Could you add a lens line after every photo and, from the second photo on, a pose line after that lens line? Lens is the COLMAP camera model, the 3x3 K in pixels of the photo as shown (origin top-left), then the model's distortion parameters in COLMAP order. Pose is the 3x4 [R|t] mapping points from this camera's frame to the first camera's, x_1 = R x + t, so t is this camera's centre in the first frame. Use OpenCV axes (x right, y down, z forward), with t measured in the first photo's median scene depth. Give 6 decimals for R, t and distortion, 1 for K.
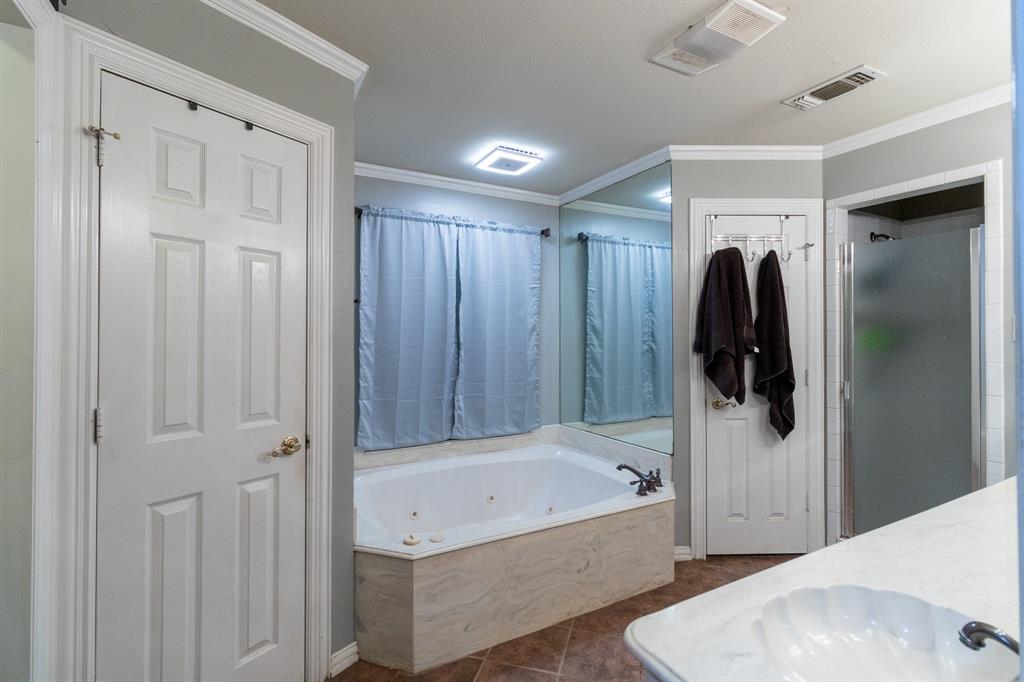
lens RADIAL K [[473.8, 0, 506.9], [0, 473.8, 336.5], [0, 0, 1]] dist [-0.002828, 0.001464]
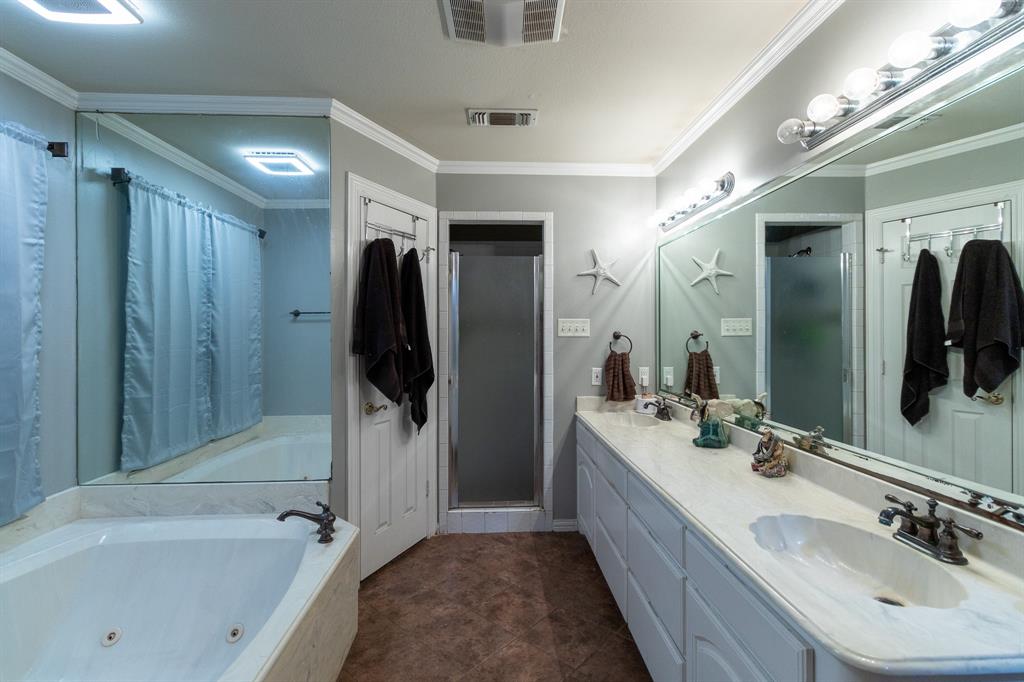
lens RADIAL K [[473.8, 0, 511.7], [0, 473.8, 334.9], [0, 0, 1]] dist [-0.002828, 0.001464]
pose [[0.425834, -0.003938, 0.904793, -0.183220], [0.004492, 0.999987, 0.002238, 0.000370], [-0.904790, 0.003112, 0.425847, 0.265002]]
